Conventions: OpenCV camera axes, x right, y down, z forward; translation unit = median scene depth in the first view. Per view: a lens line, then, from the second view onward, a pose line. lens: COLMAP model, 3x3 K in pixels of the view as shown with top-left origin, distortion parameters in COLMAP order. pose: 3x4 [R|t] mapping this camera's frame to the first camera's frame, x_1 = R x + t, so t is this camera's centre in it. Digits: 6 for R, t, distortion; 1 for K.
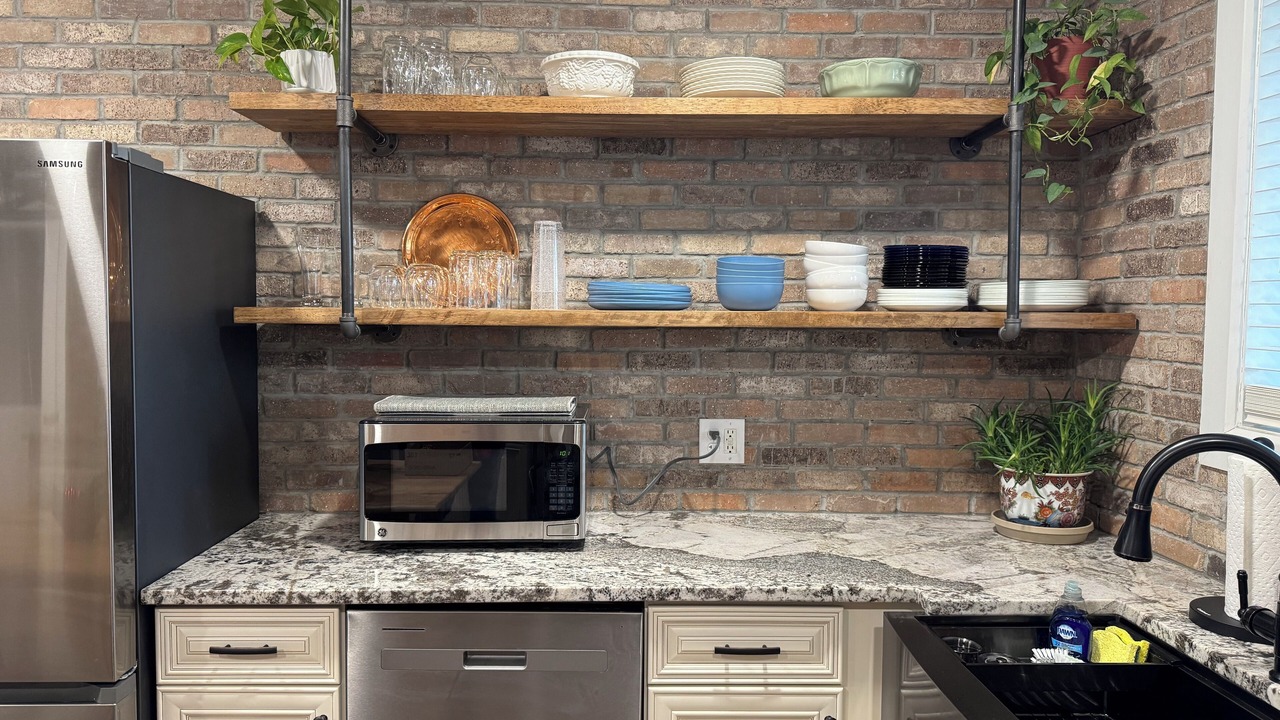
lens RADIAL K [[906.4, 0, 644.6], [0, 906.4, 364.1], [0, 0, 1]] dist [0.075745, -0.087945]
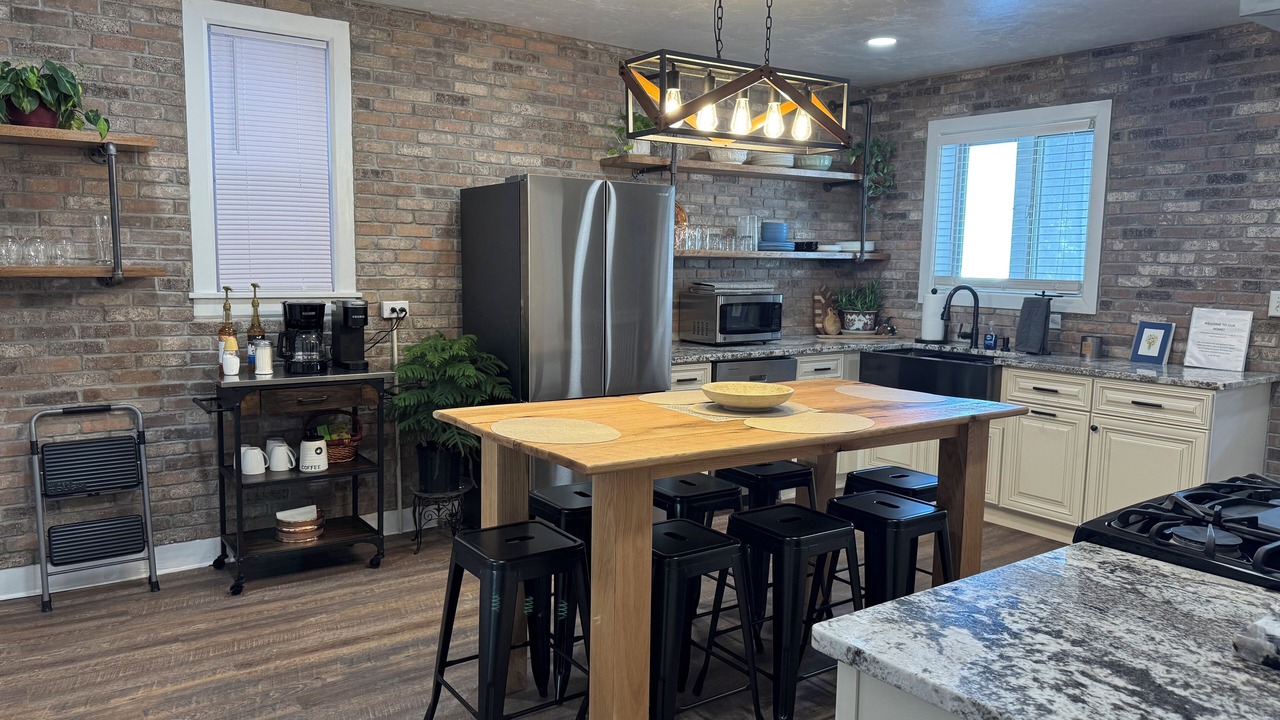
lens RADIAL K [[906.4, 0, 633.2], [0, 906.4, 384.2], [0, 0, 1]] dist [0.075745, -0.087945]
pose [[0.832752, -0.071495, 0.549010, -1.756689], [0.024268, 0.995388, 0.092814, 0.068148], [-0.553114, -0.063968, 0.830646, -0.949546]]
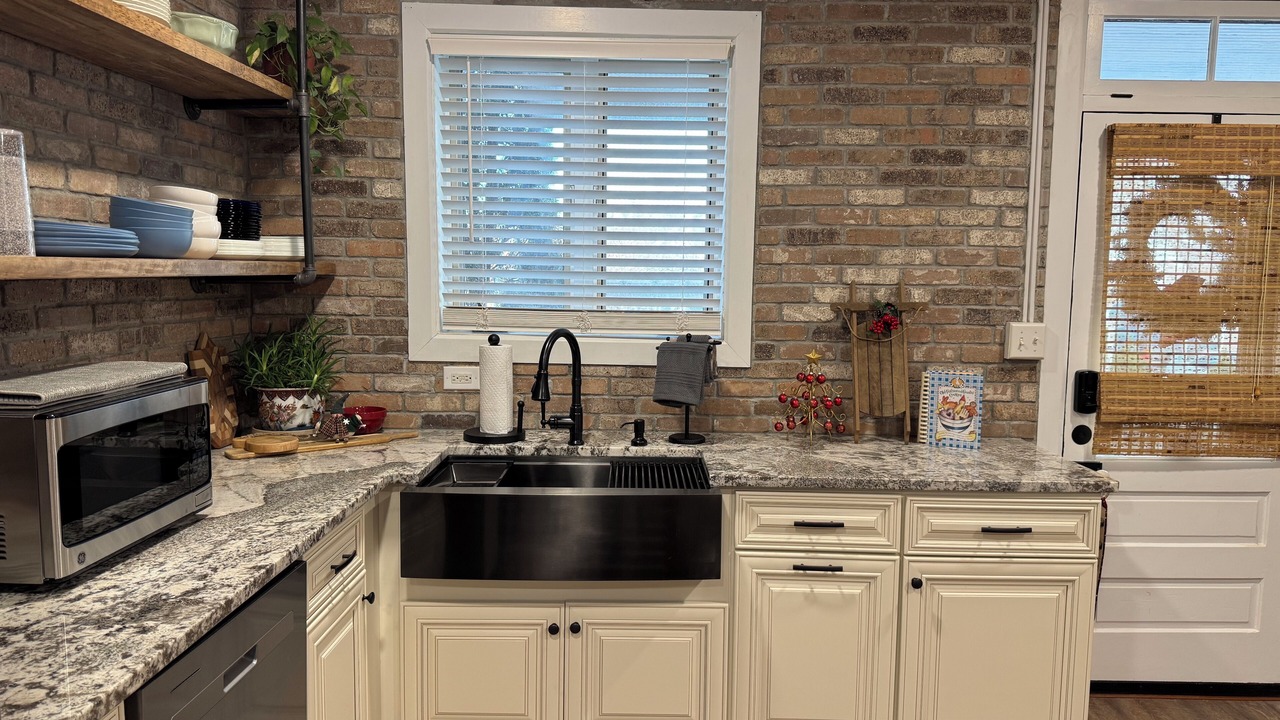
lens RADIAL K [[906.4, 0, 643.7], [0, 906.4, 368.4], [0, 0, 1]] dist [0.075745, -0.087945]
pose [[0.039909, -0.115066, 0.992556, -0.864384], [0.047810, 0.992429, 0.113129, -0.032705], [-0.998059, 0.042940, 0.045108, 0.504863]]
